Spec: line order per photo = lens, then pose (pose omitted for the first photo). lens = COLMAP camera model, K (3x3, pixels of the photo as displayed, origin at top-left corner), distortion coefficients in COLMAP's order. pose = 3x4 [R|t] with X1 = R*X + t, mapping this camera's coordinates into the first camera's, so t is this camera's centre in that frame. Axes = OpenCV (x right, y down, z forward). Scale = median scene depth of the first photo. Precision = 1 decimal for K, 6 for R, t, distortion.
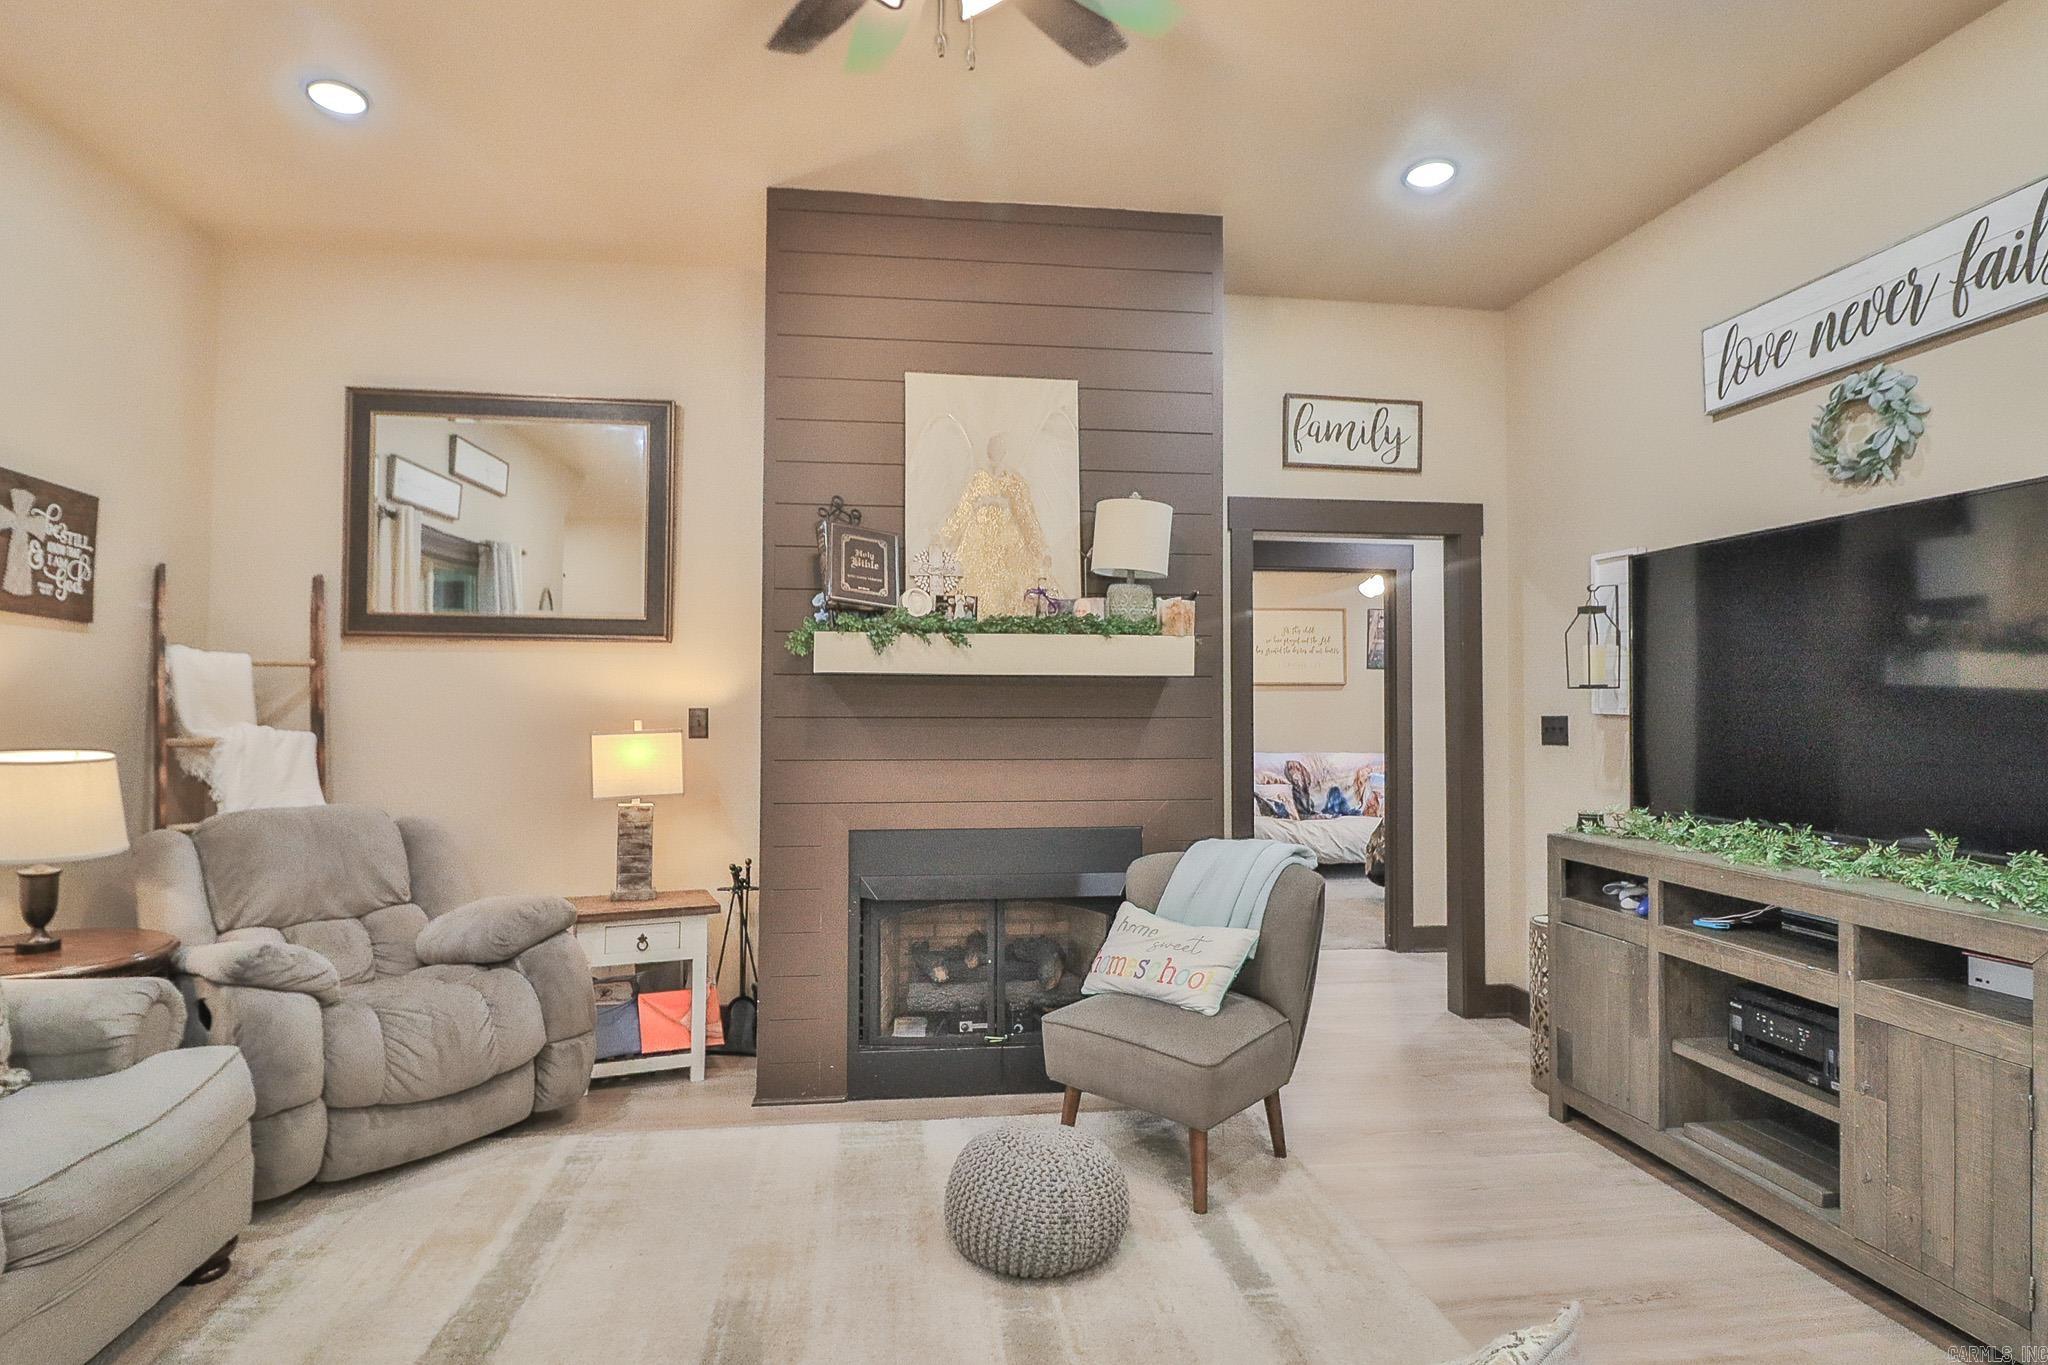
lens RADIAL K [[1072.8, 0, 1027.3], [0, 1072.8, 678.0], [0, 0, 1]] dist [0.001078, -0.014172]
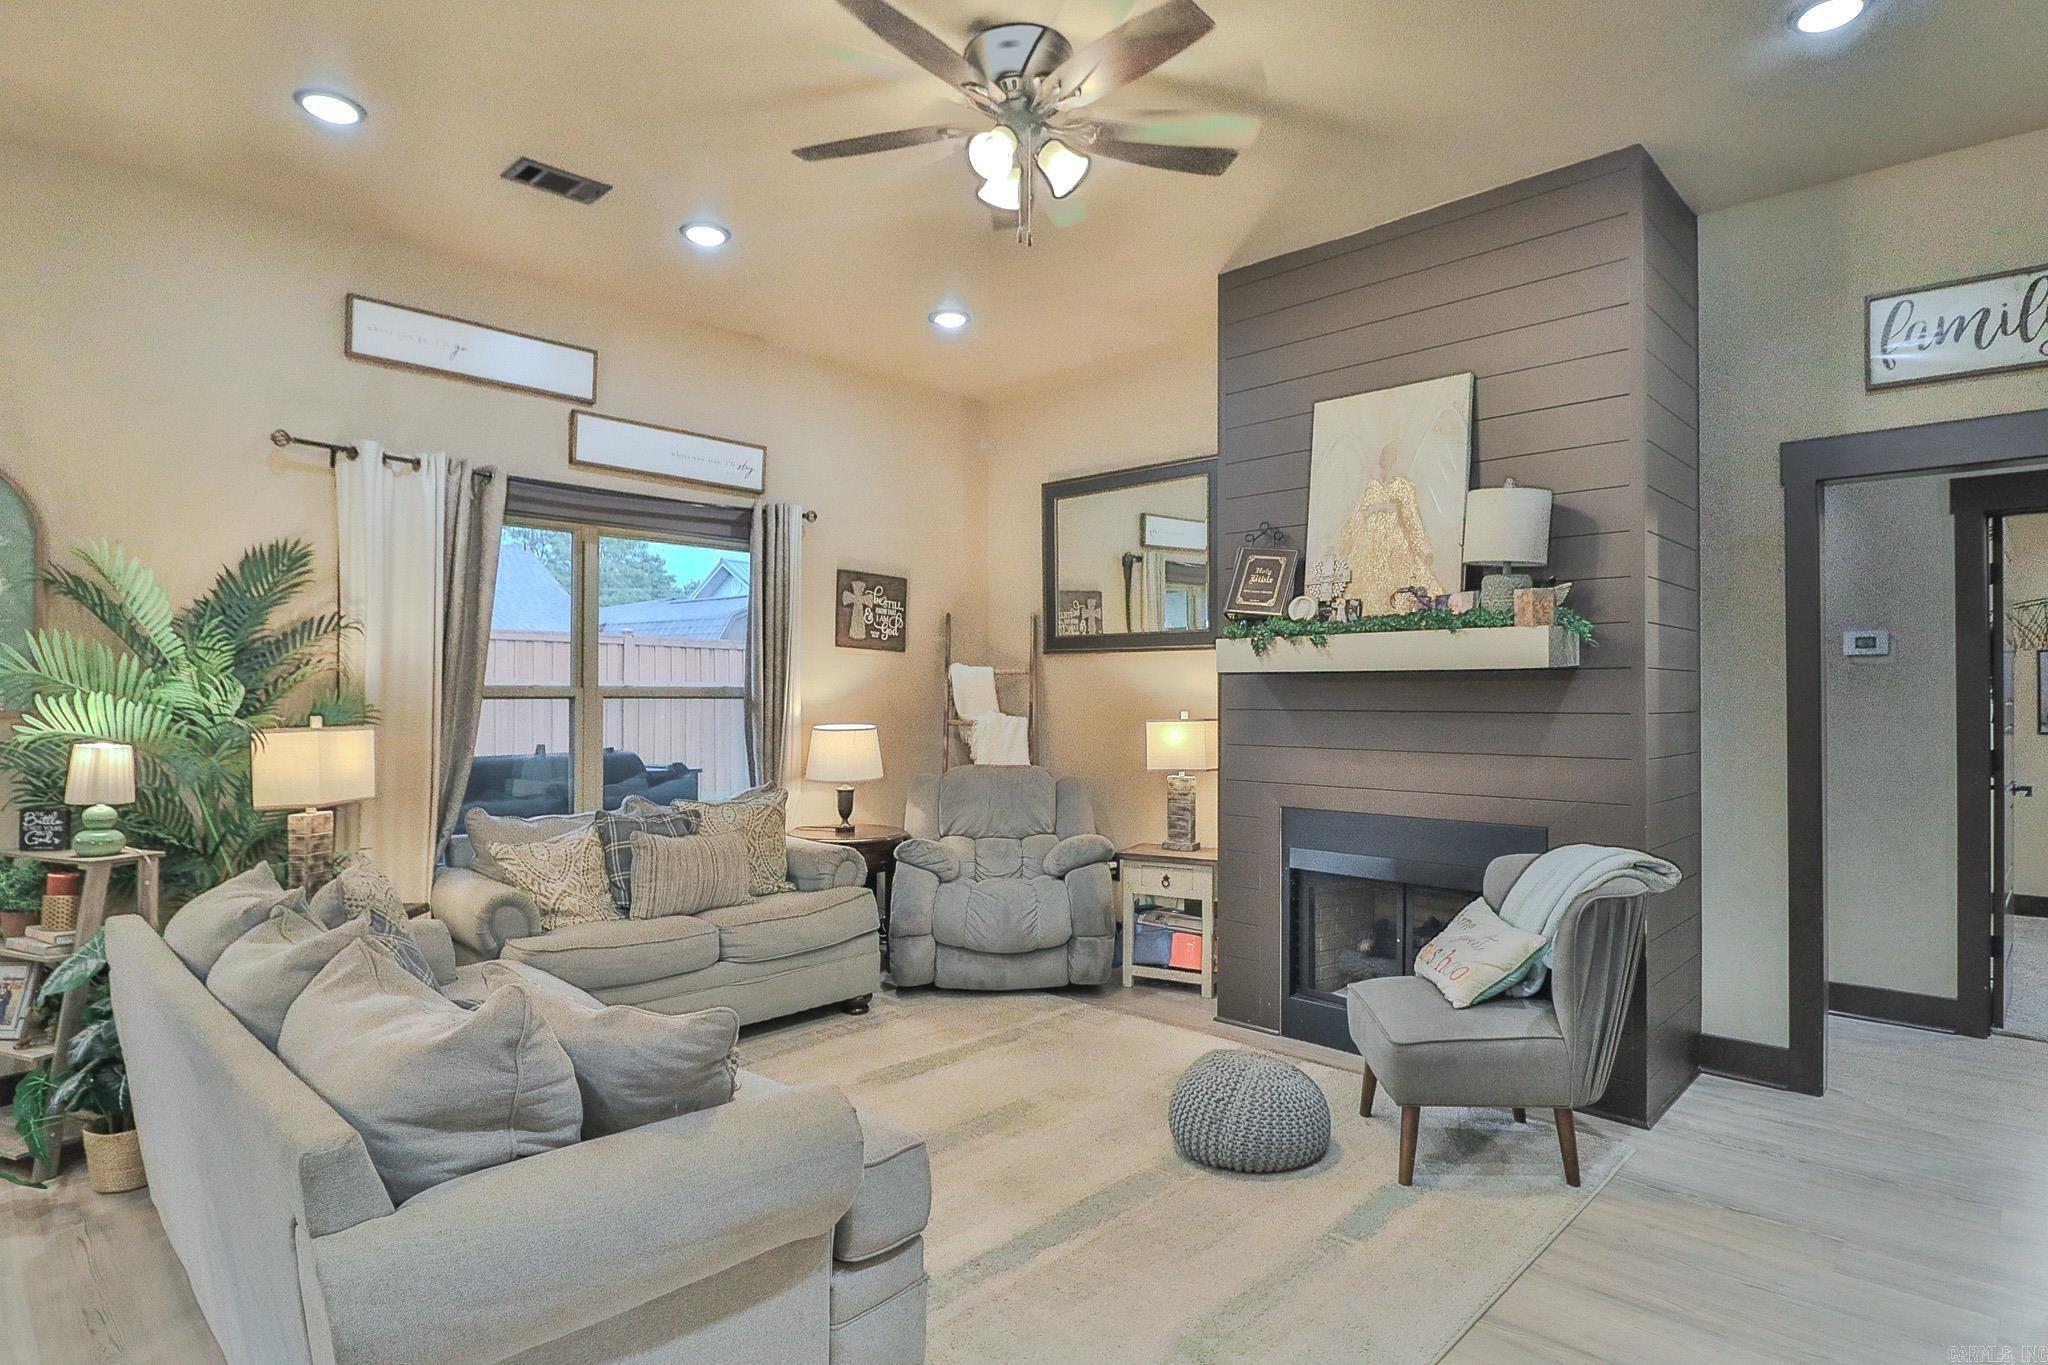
lens RADIAL K [[1068.8, 0, 1023.9], [0, 1068.8, 693.6], [0, 0, 1]] dist [0.002494, -0.017825]
pose [[0.631364, -0.004245, -0.775475, 0.579291], [0.019482, 0.999756, 0.010390, 0.001746], [0.775242, -0.021668, 0.631292, 0.052363]]
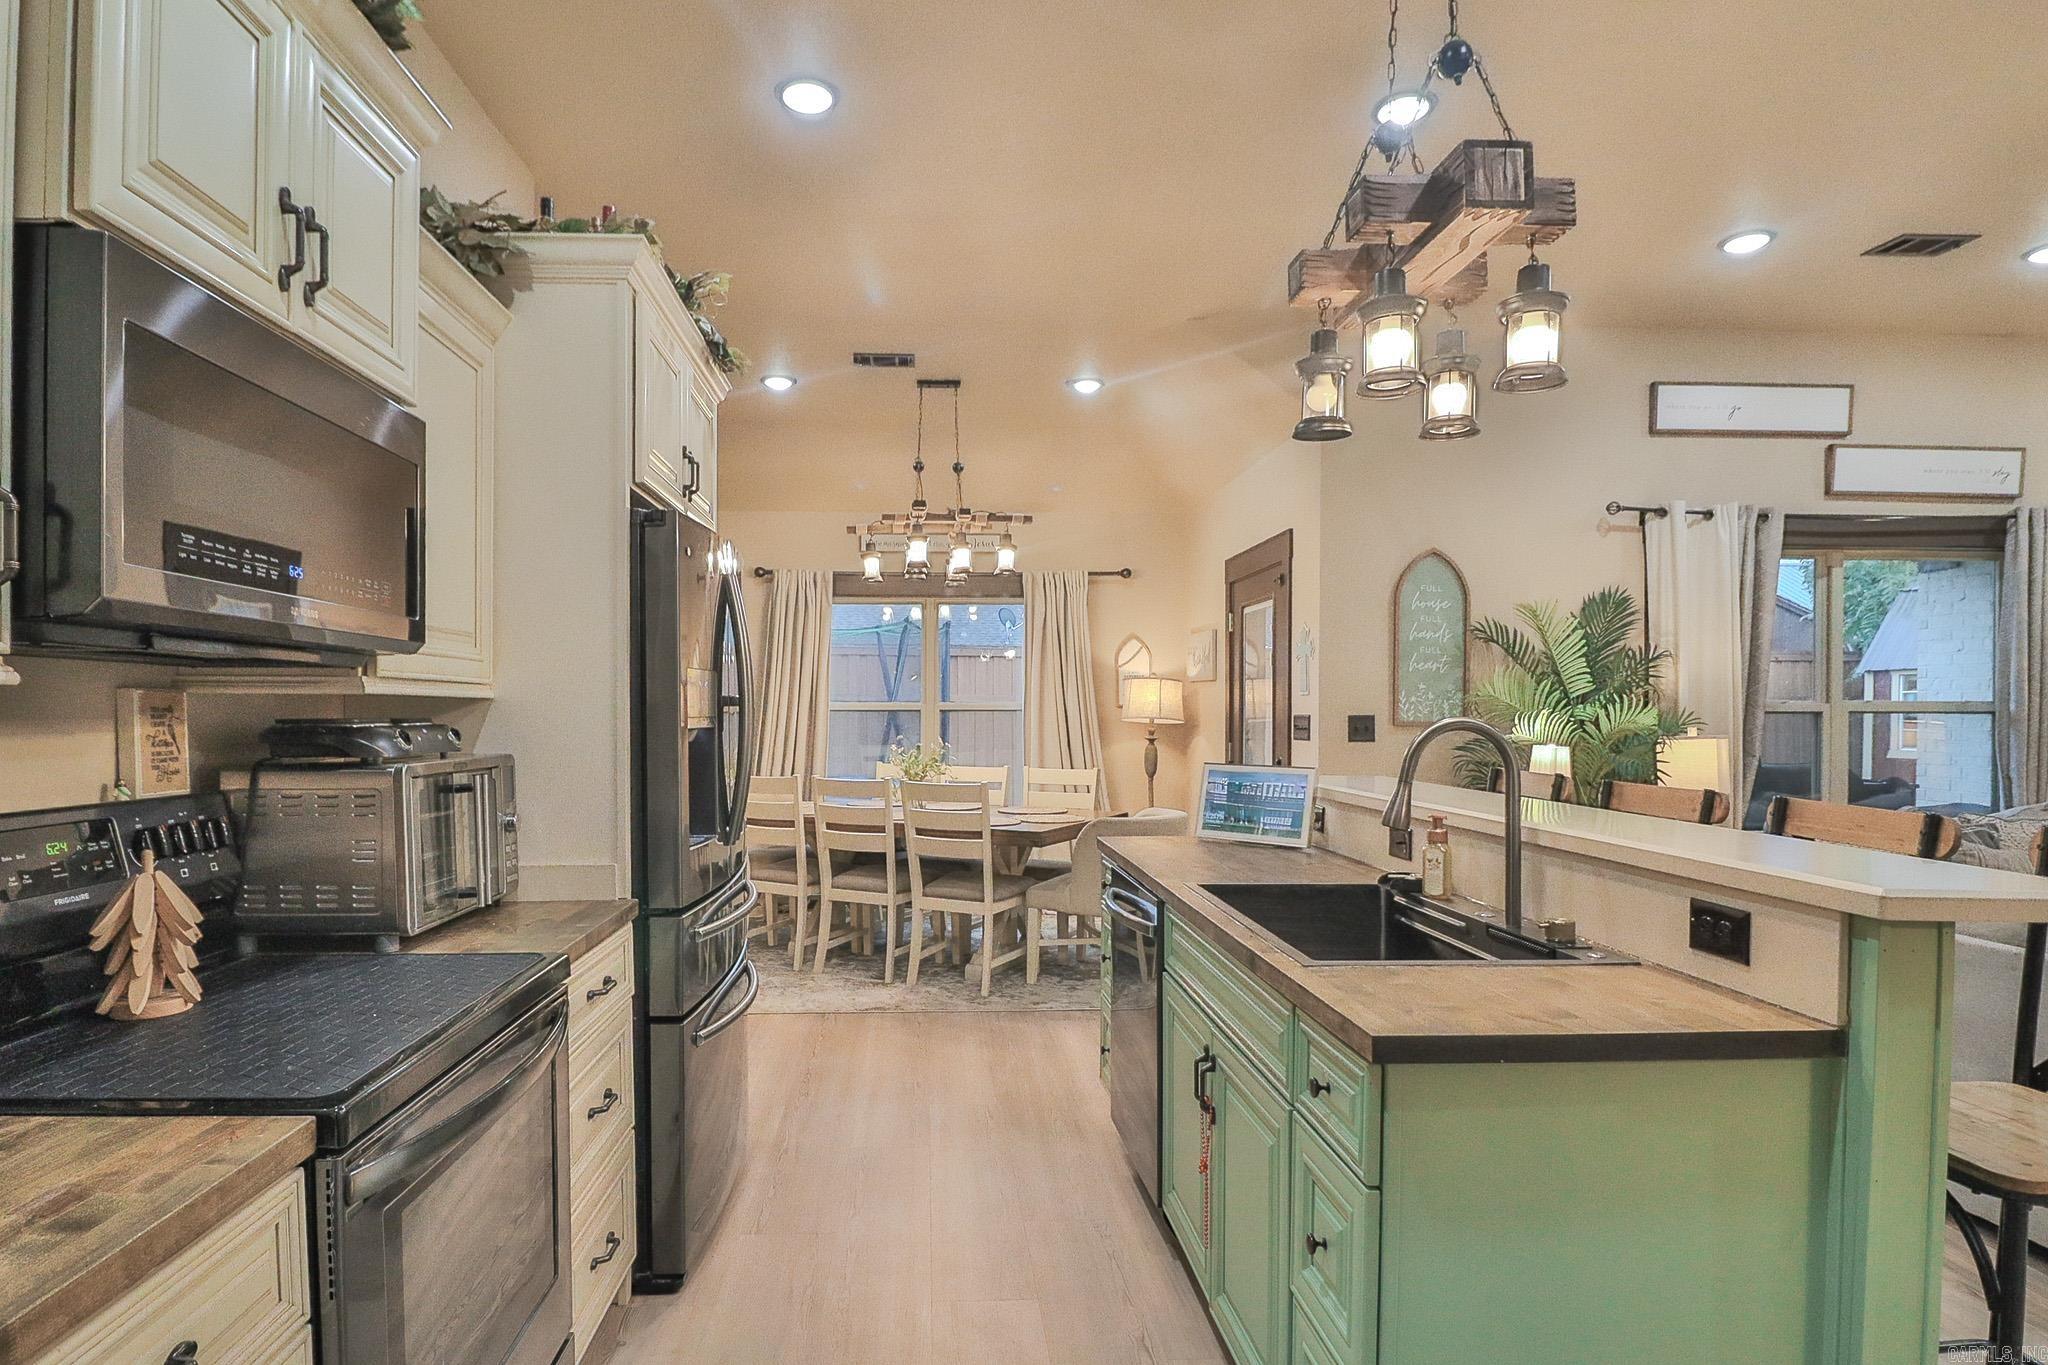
lens RADIAL K [[1074.2, 0, 963.5], [0, 1074.2, 725.0], [0, 0, 1]] dist [-0.017727, -0.000826]
pose [[-0.084811, 0.009999, -0.996347, 0.710882], [0.025524, 0.999643, 0.007859, -0.013308], [0.996070, -0.024764, -0.085036, -0.567927]]
